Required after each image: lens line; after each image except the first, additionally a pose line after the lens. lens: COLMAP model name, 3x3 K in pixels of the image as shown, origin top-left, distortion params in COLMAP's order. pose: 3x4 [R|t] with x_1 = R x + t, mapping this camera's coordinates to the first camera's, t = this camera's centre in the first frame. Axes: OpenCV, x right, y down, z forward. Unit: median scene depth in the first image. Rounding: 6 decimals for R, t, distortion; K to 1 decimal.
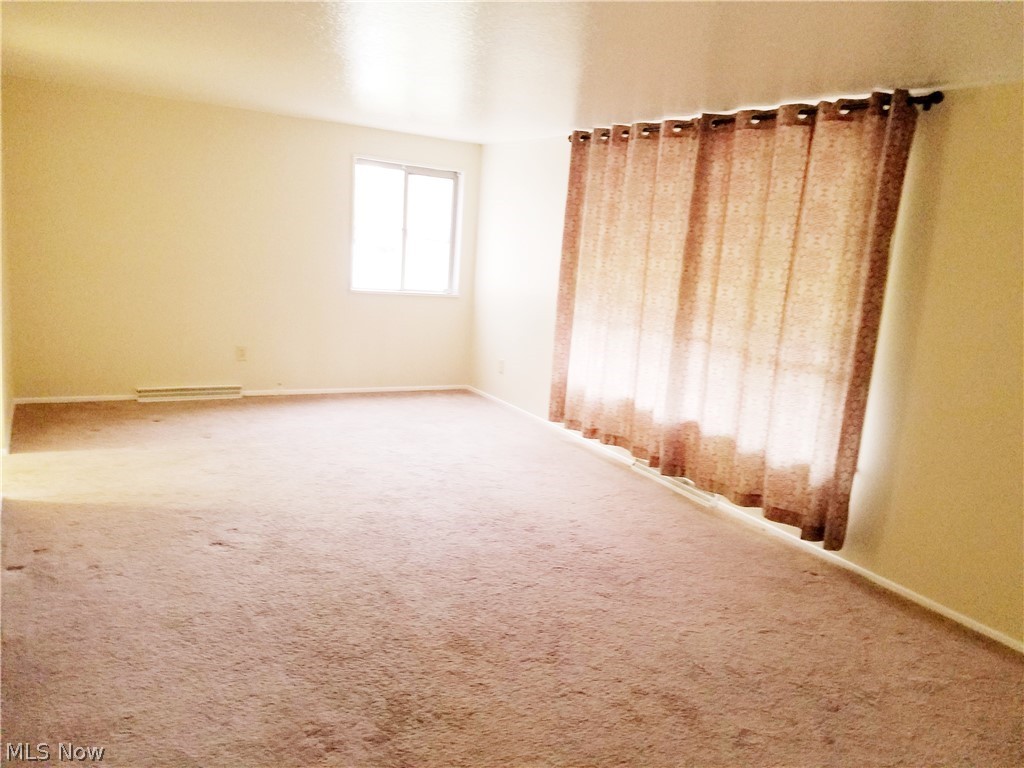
lens RADIAL K [[773.7, 0, 513.4], [0, 773.7, 387.2], [0, 0, 1]] dist [0.005184, 0.000158]
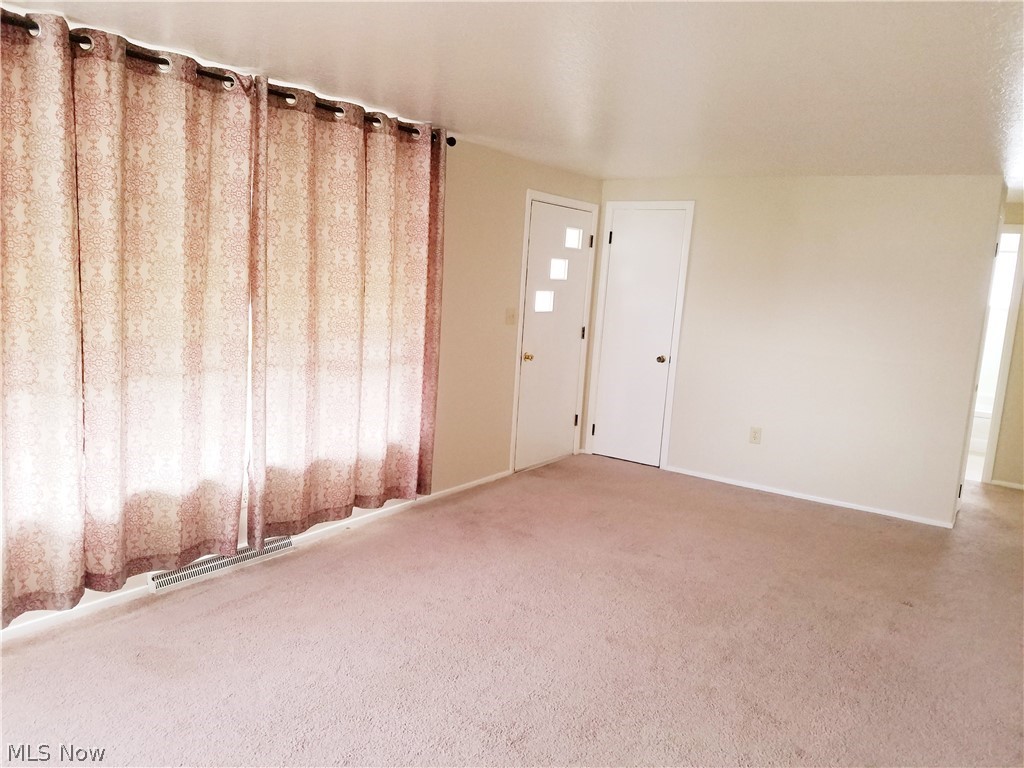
lens RADIAL K [[773.7, 0, 513.2], [0, 773.7, 381.7], [0, 0, 1]] dist [0.005184, 0.000158]
pose [[-0.421357, -0.214920, 0.881061, -0.652237], [0.113324, 0.951421, 0.286279, -0.277039], [-0.899787, 0.220471, -0.376532, 1.213734]]
